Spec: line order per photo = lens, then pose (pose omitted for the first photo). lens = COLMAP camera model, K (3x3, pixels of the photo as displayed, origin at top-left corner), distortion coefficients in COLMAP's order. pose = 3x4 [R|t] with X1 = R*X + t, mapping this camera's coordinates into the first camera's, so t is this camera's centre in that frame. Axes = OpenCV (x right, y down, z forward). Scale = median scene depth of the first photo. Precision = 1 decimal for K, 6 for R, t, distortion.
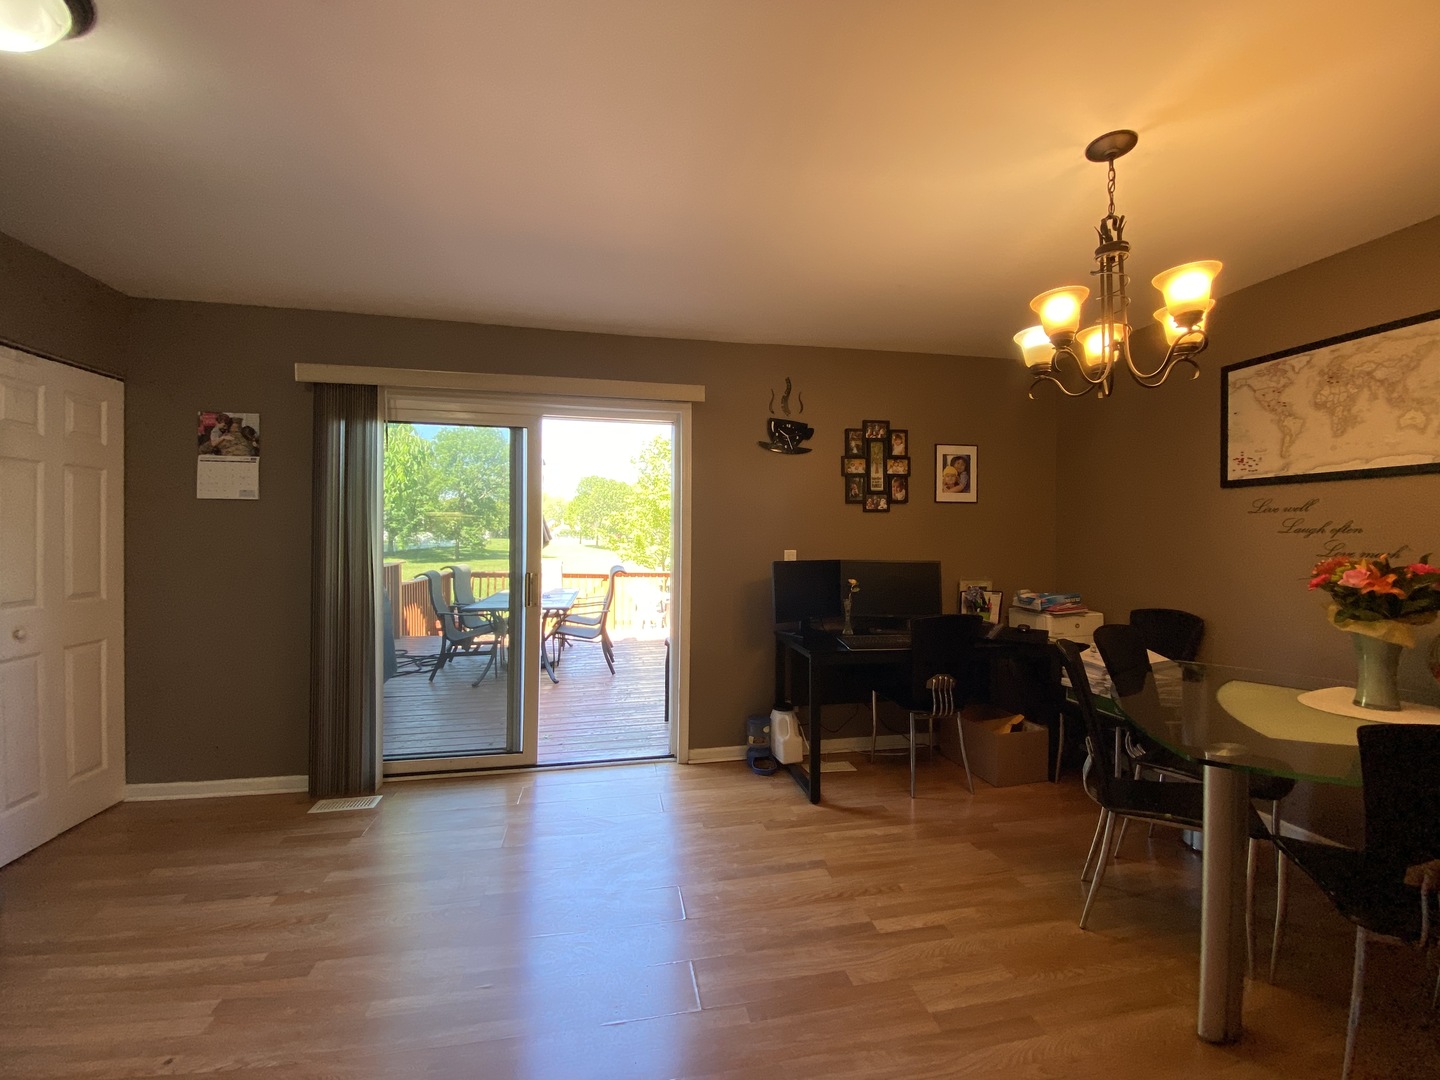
lens RADIAL K [[582.6, 0, 719.4], [0, 582.6, 533.5], [0, 0, 1]] dist [0.043681, -0.031981]
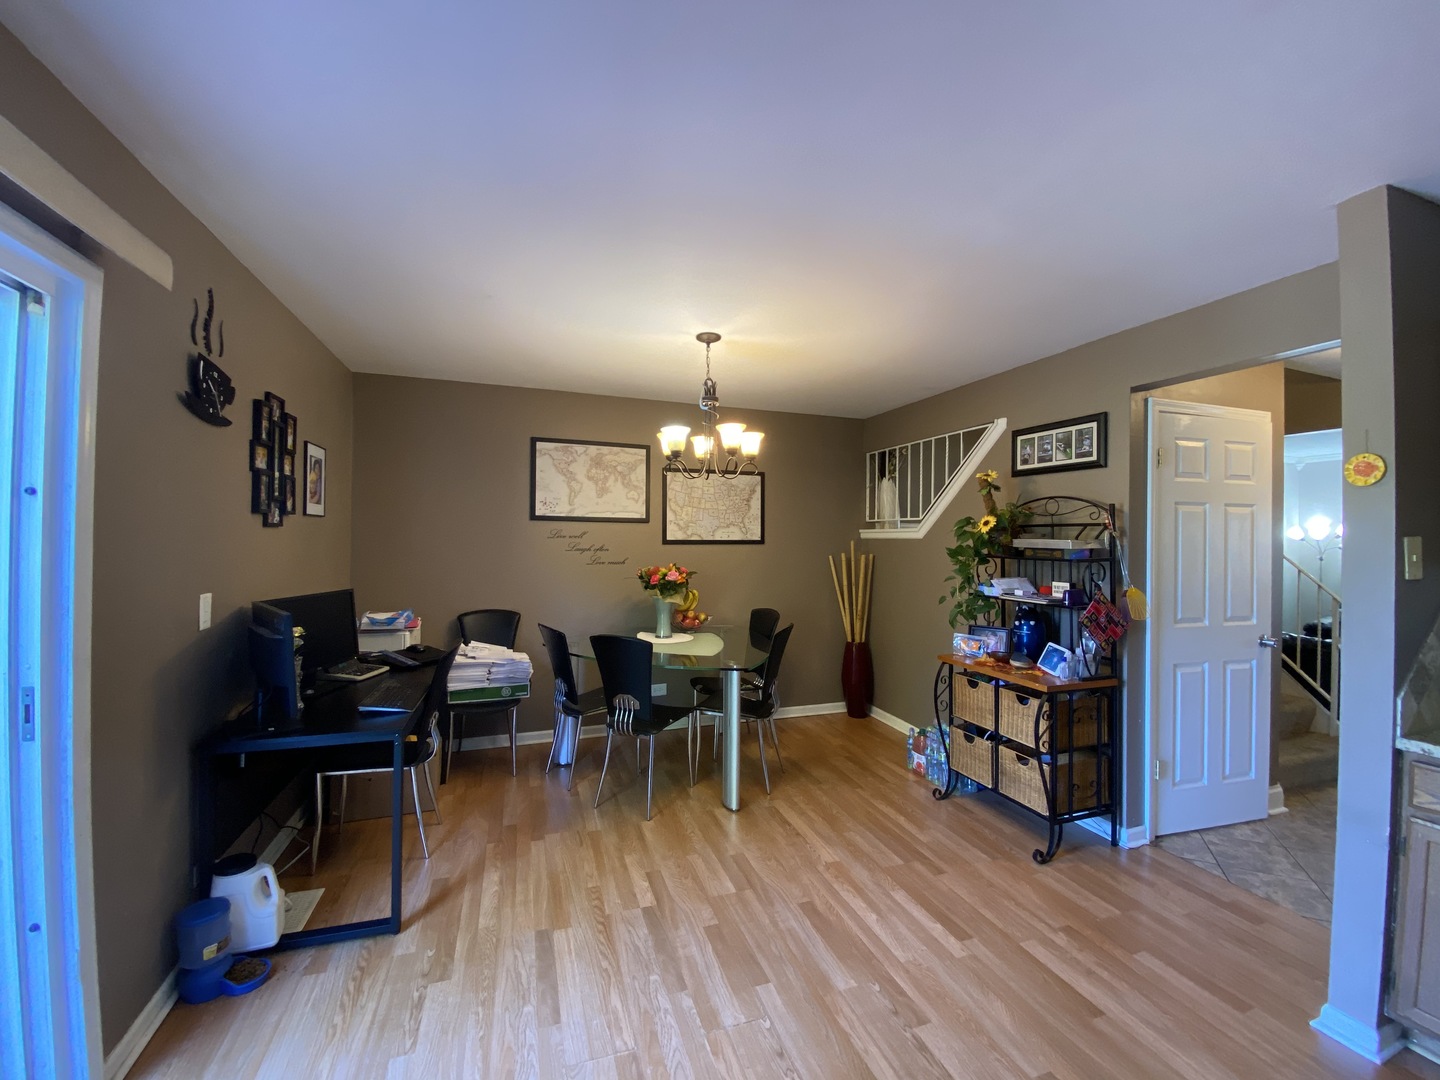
lens RADIAL K [[582.6, 0, 719.4], [0, 582.6, 533.5], [0, 0, 1]] dist [0.043681, -0.031981]
pose [[-0.128185, 0.003322, 0.991745, -0.556120], [-0.016657, 0.999846, -0.005502, -0.037743], [-0.991610, -0.017225, -0.128110, 0.628408]]
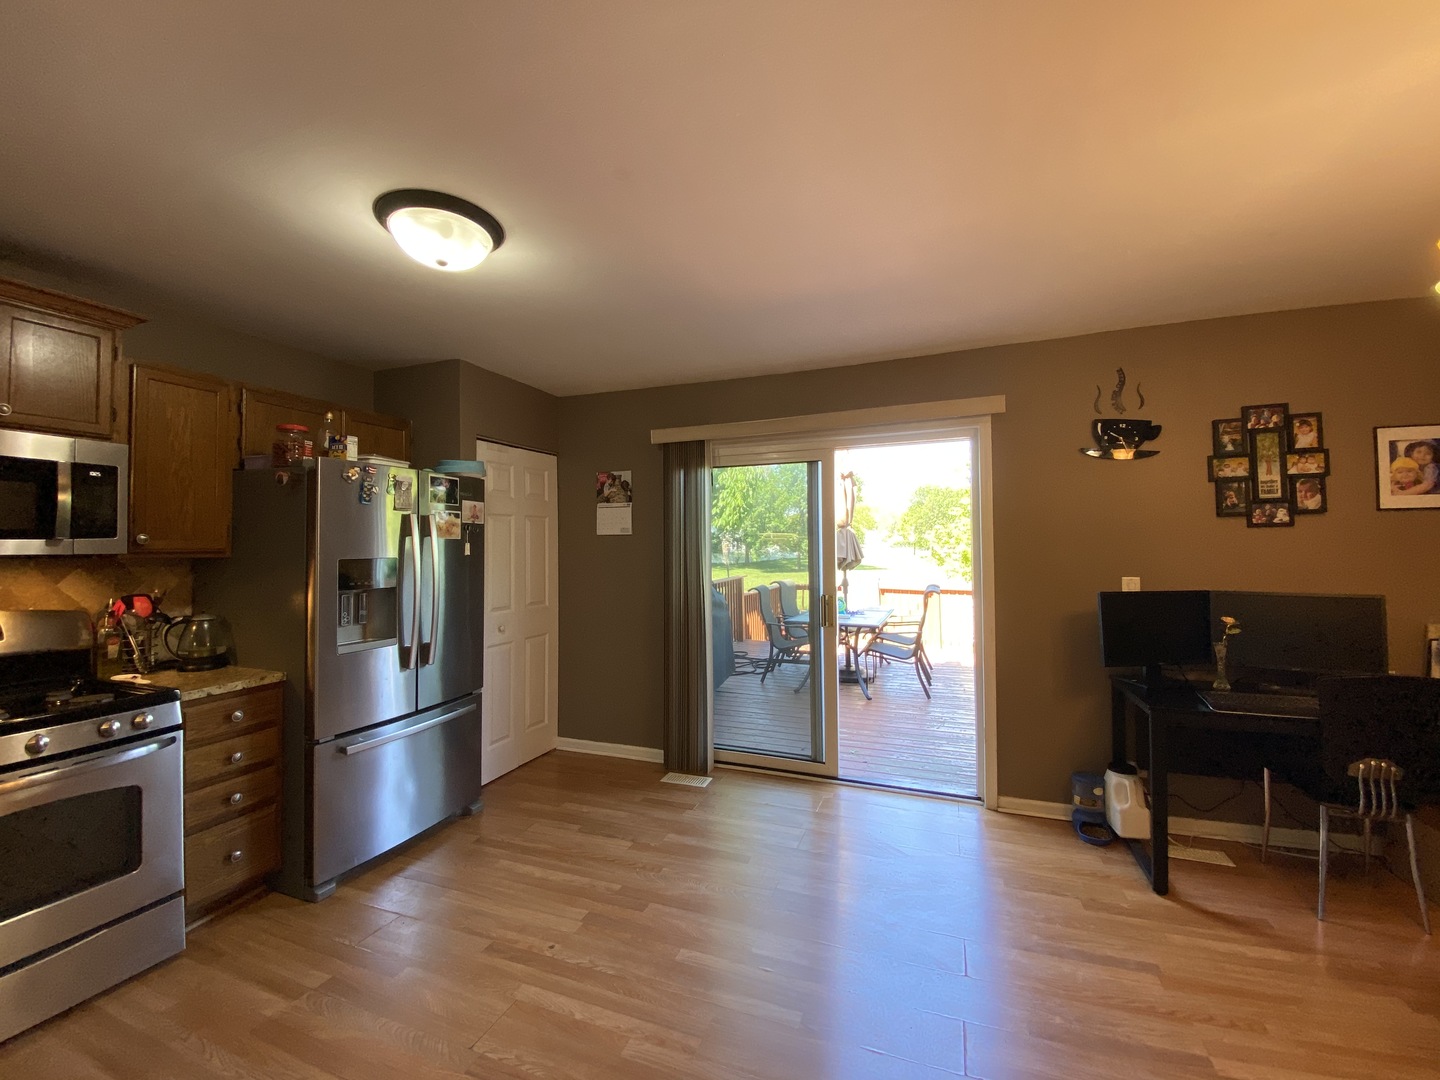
lens RADIAL K [[582.6, 0, 719.4], [0, 582.6, 533.5], [0, 0, 1]] dist [0.043681, -0.031981]
pose [[0.848085, -0.025732, -0.529235, 0.079411], [0.015546, 0.999599, -0.023688, -0.023639], [0.529632, 0.011862, 0.848145, -0.011437]]
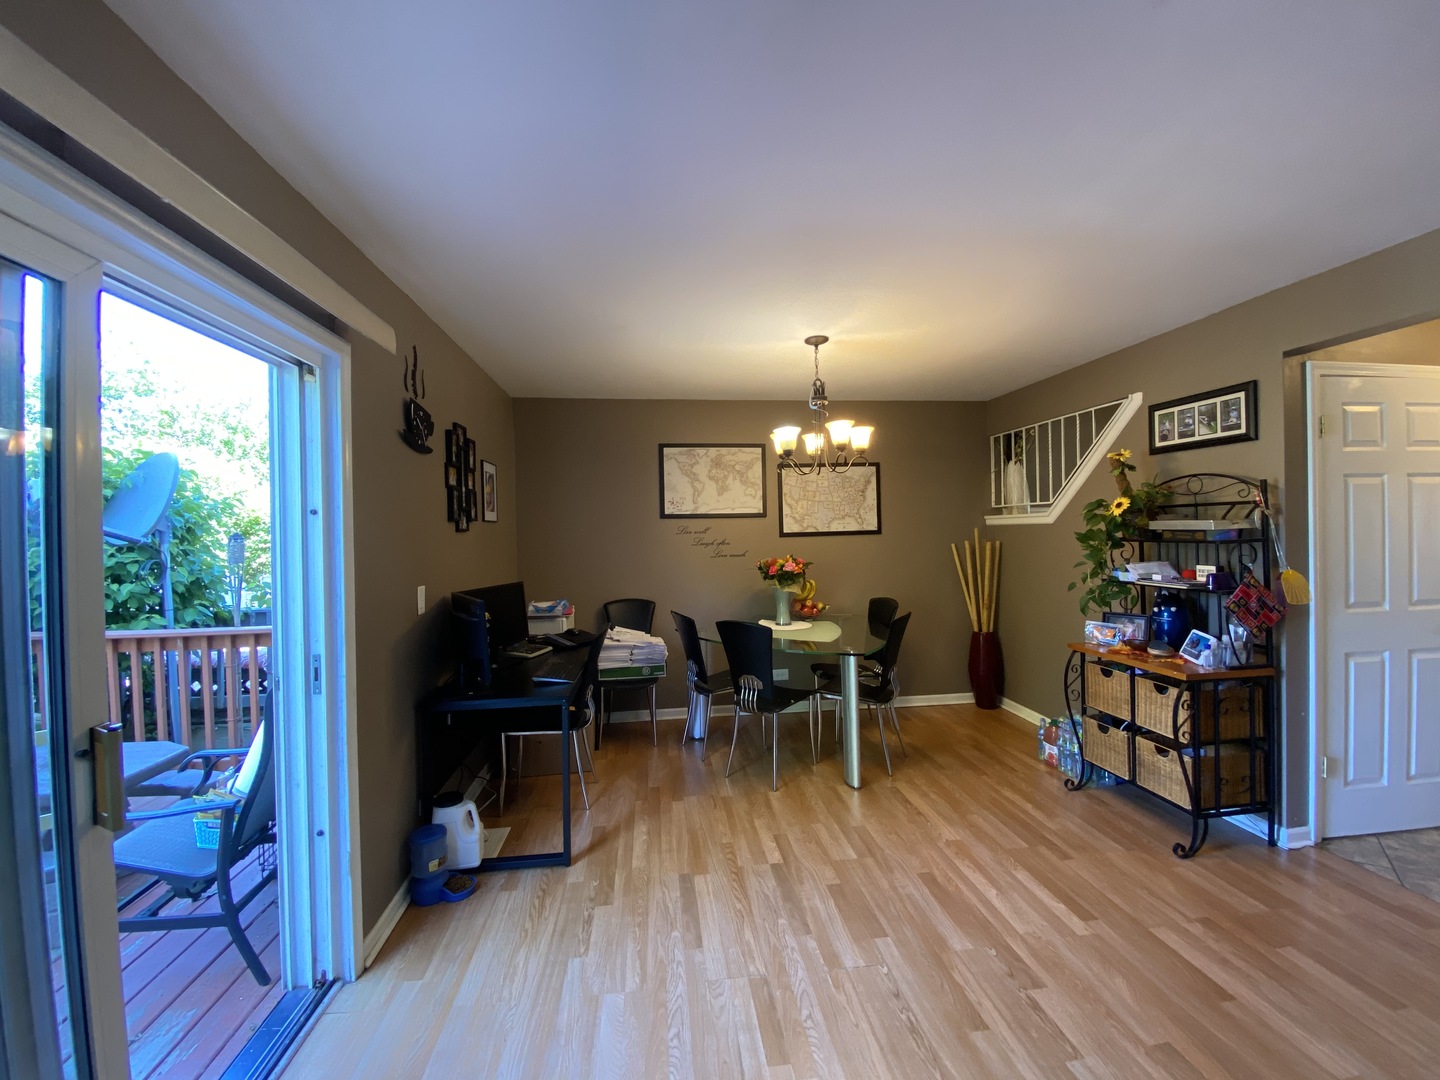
lens RADIAL K [[579.1, 0, 717.5], [0, 579.1, 535.4], [0, 0, 1]] dist [0.076436, -0.031177]
pose [[0.082684, -0.011765, 0.996506, -0.627584], [0.015071, 0.999831, 0.010554, -0.039331], [-0.996462, 0.014146, 0.082847, 0.620741]]
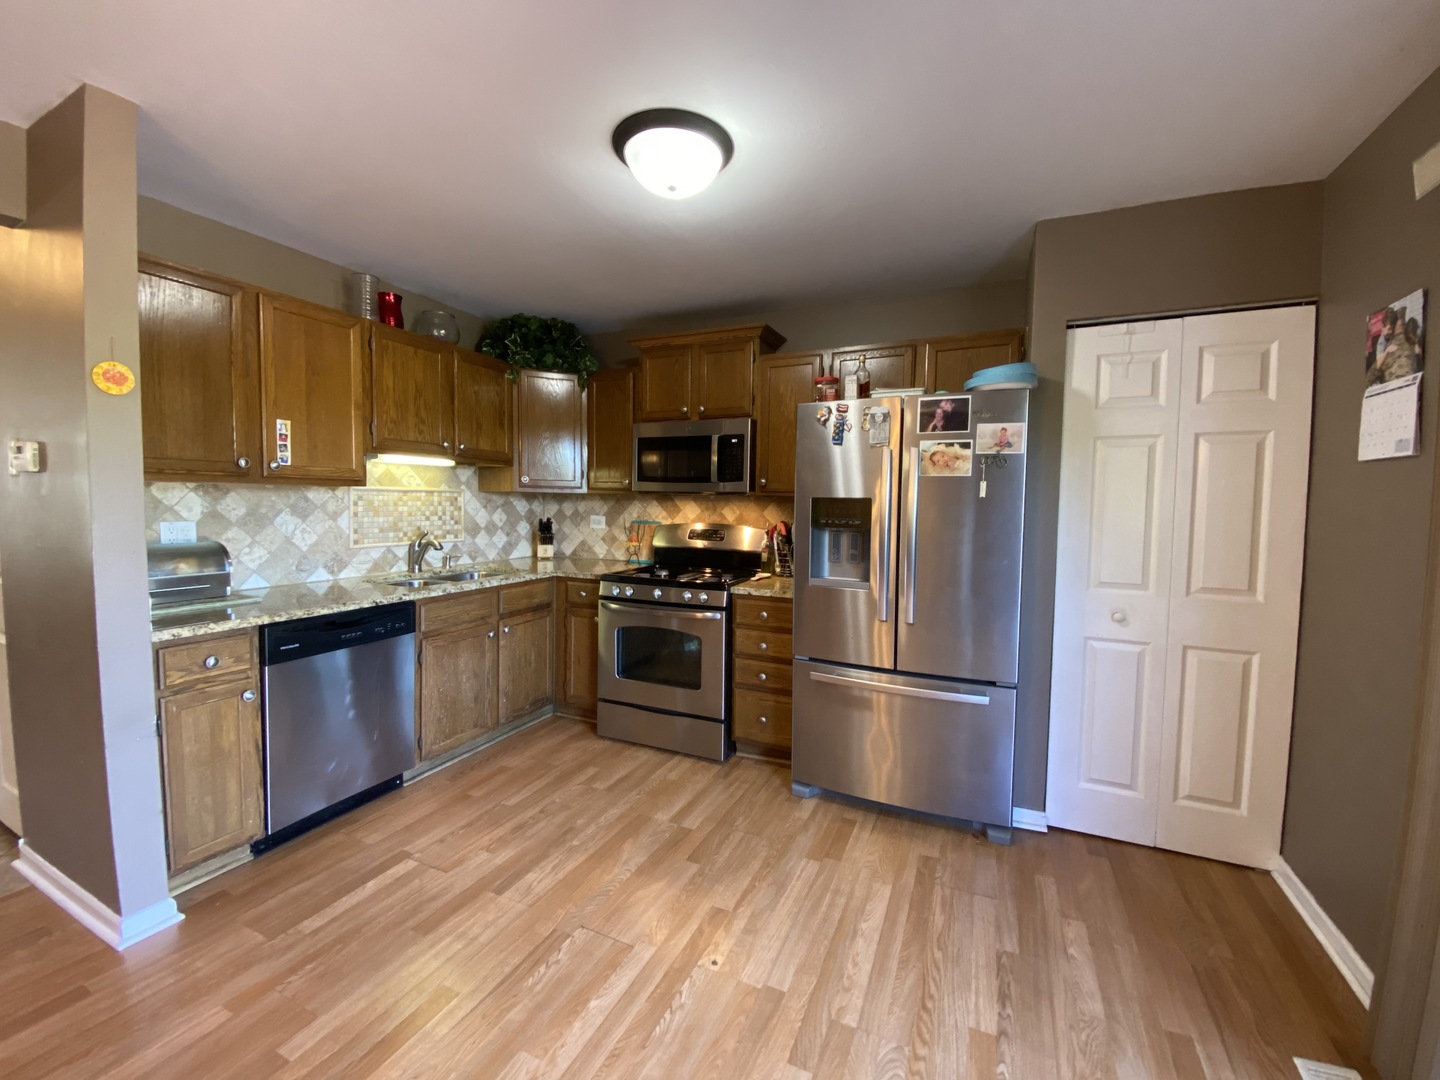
lens RADIAL K [[582.6, 0, 719.4], [0, 582.6, 533.5], [0, 0, 1]] dist [0.043681, -0.031981]
pose [[-0.578320, 0.032001, -0.815182, -0.007555], [-0.014998, 0.998644, 0.049843, -0.004451], [0.815672, 0.041052, -0.577056, 0.735989]]
